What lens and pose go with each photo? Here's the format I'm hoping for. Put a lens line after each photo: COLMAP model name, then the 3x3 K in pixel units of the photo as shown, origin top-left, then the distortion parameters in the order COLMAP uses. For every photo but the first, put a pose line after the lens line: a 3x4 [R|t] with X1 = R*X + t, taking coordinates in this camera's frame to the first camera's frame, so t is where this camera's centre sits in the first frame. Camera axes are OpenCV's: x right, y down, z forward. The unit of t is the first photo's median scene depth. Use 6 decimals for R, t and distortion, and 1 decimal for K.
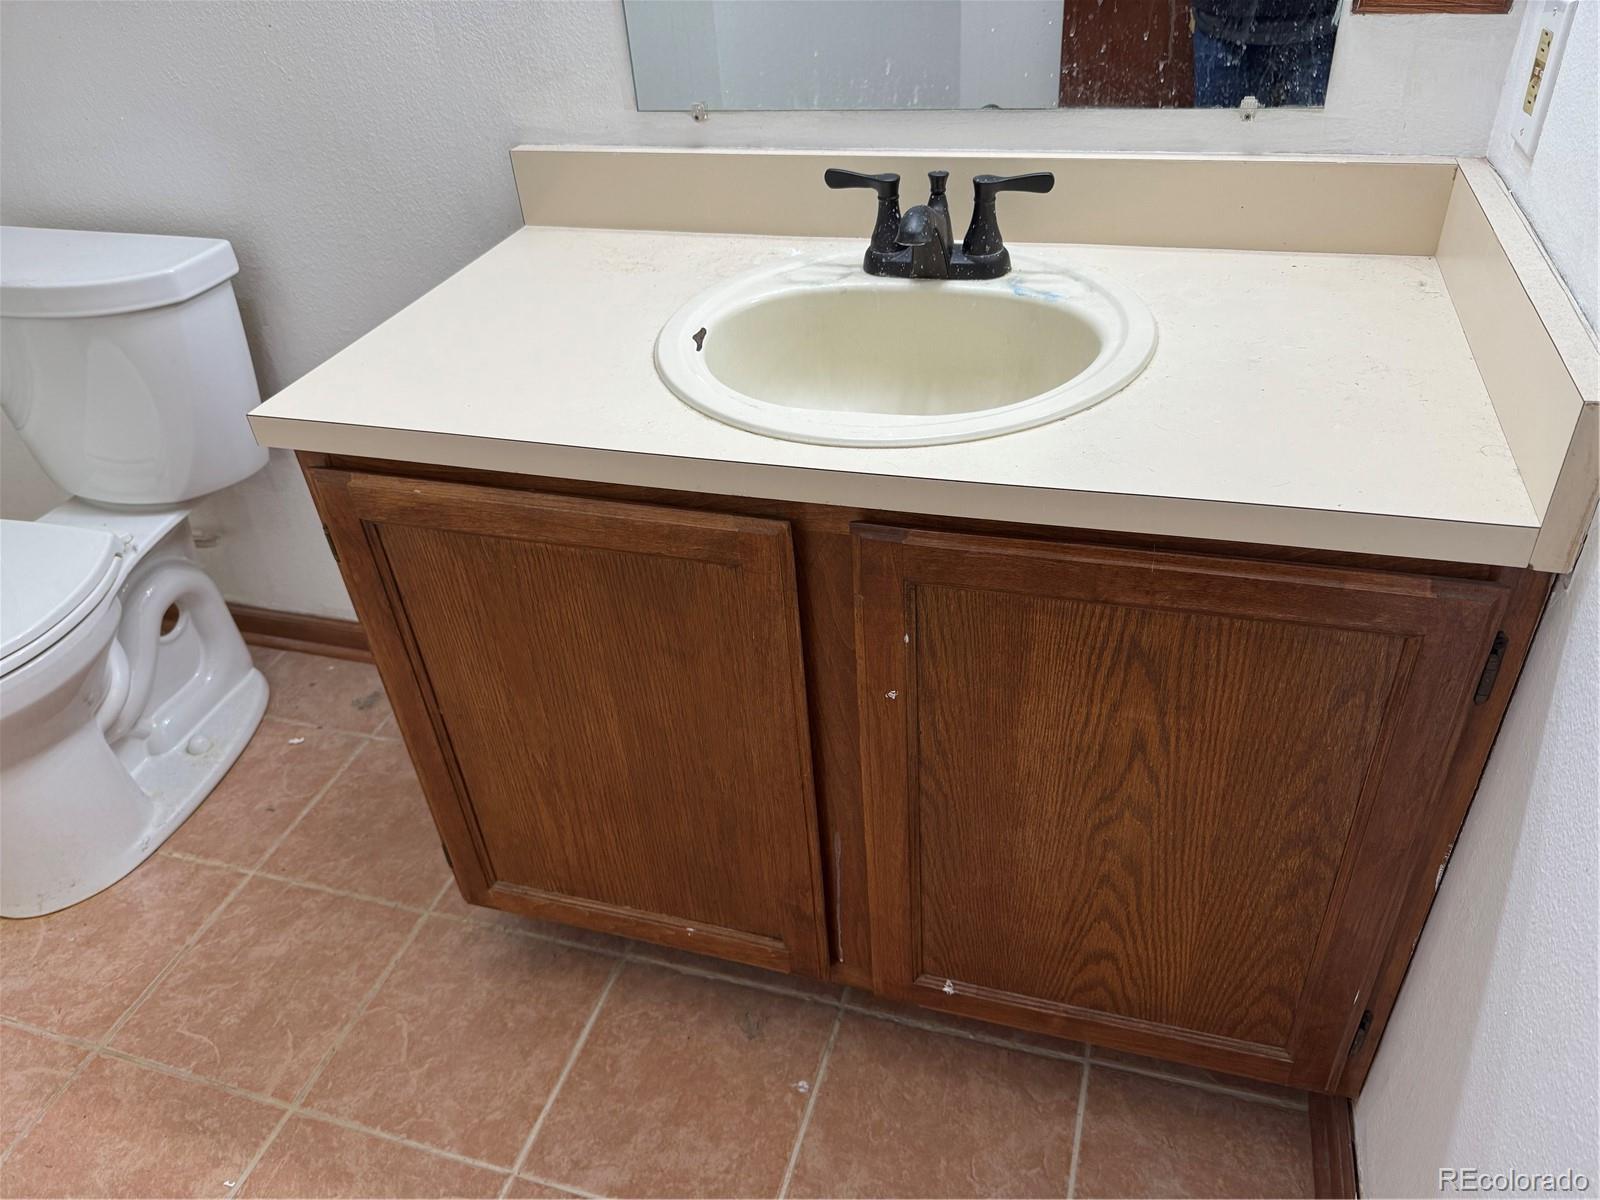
lens RADIAL K [[1134.3, 0, 797.5], [0, 1134.3, 584.1], [0, 0, 1]] dist [0.003567, -0.020295]
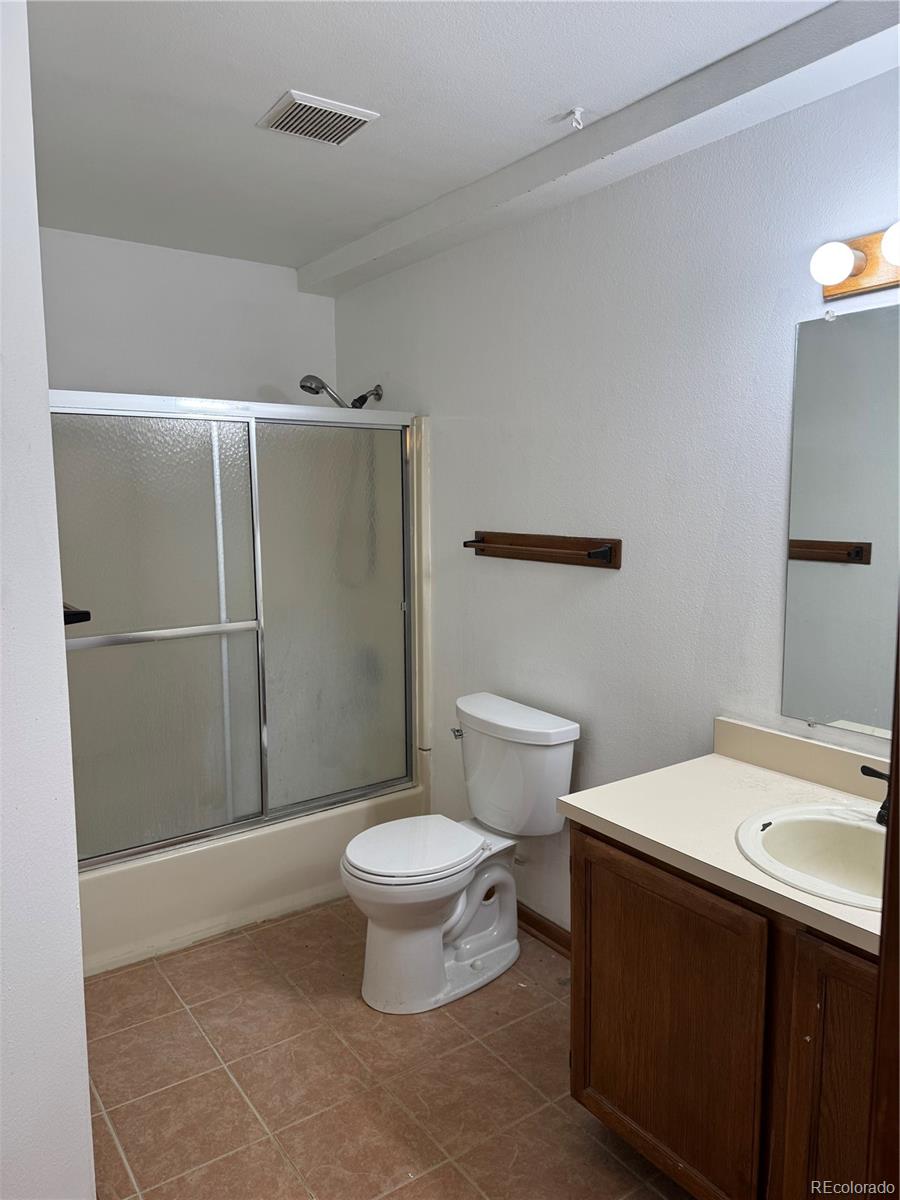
lens RADIAL K [[845.4, 0, 450.0], [0, 845.4, 600.0], [0, 0, 1]] dist [0.046857, -0.060441]
pose [[0.789161, 0.135877, -0.598967, 0.267404], [-0.386906, 0.867373, -0.312998, 0.103351], [0.476999, 0.478750, 0.737069, -0.473208]]
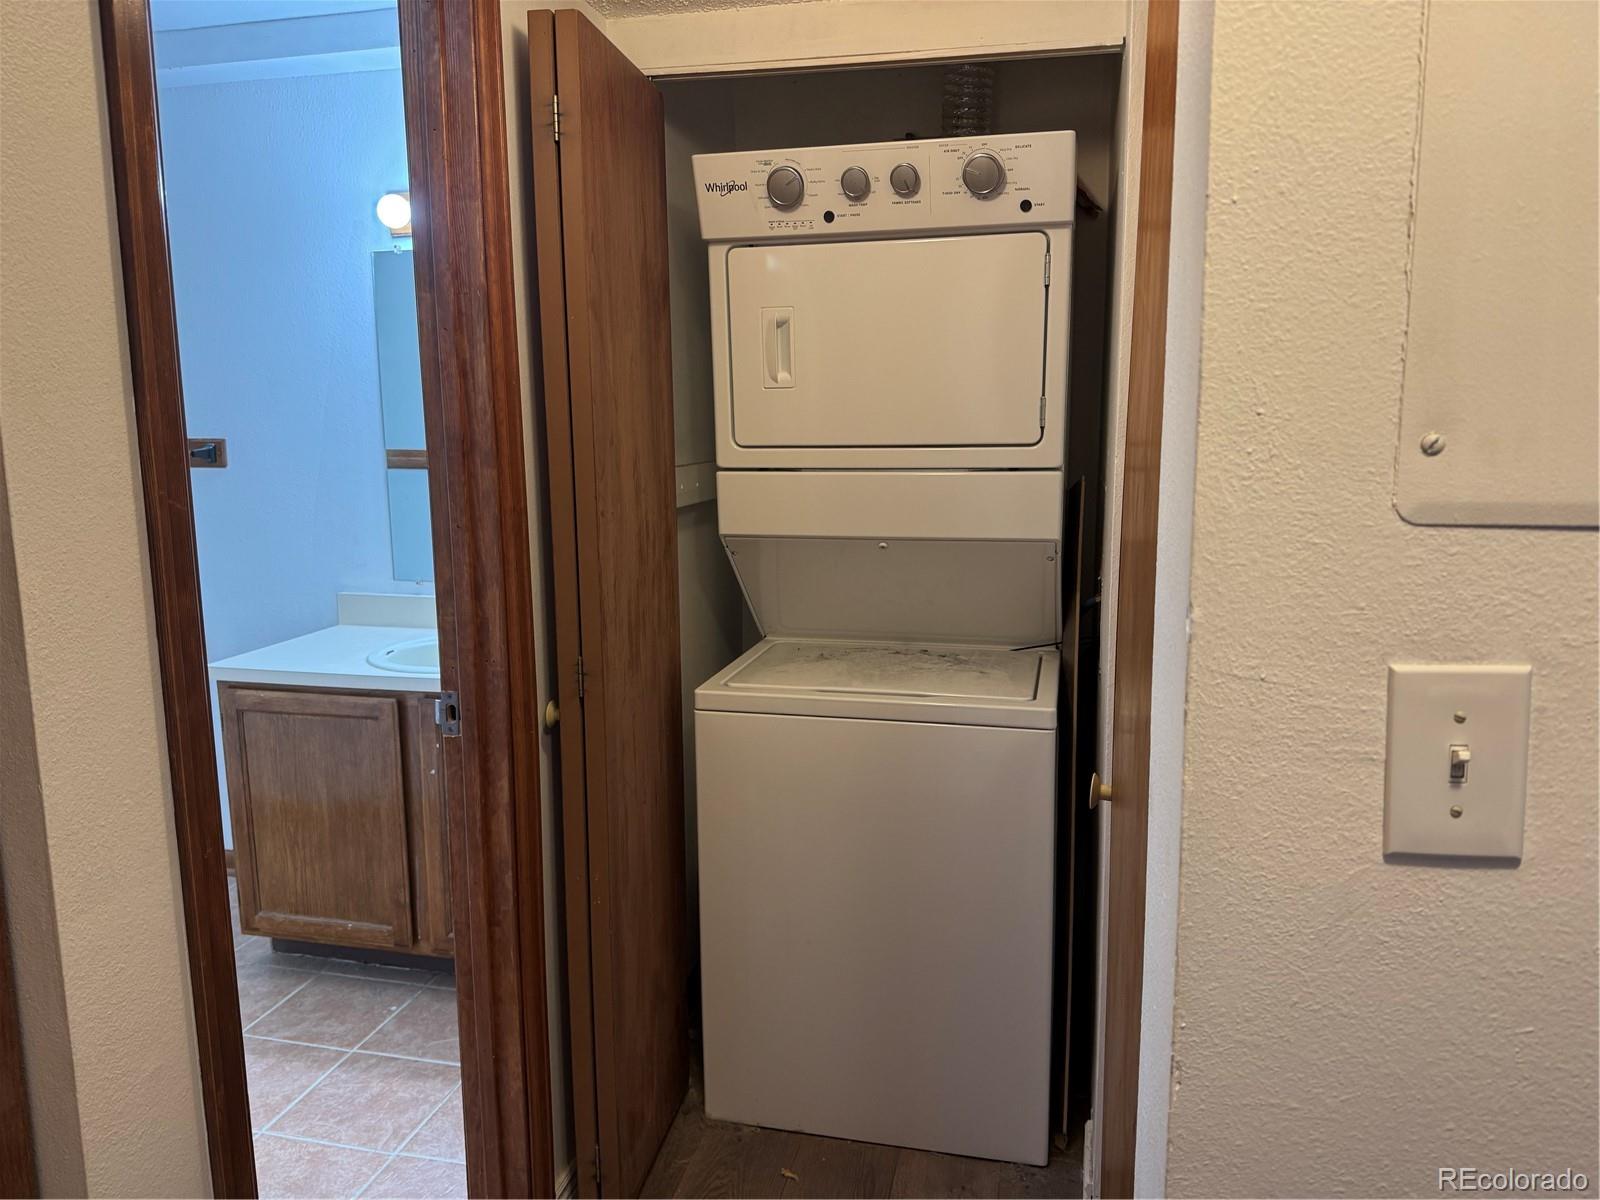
lens RADIAL K [[1122.9, 0, 800.0], [0, 1122.9, 600.0], [0, 0, 1]] dist [0.044470, -0.130270]
pose [[0.995923, 0.048000, 0.076373, 0.527242], [-0.008936, 0.894997, -0.445982, 0.664027], [-0.089761, 0.443481, 0.891778, -1.156007]]
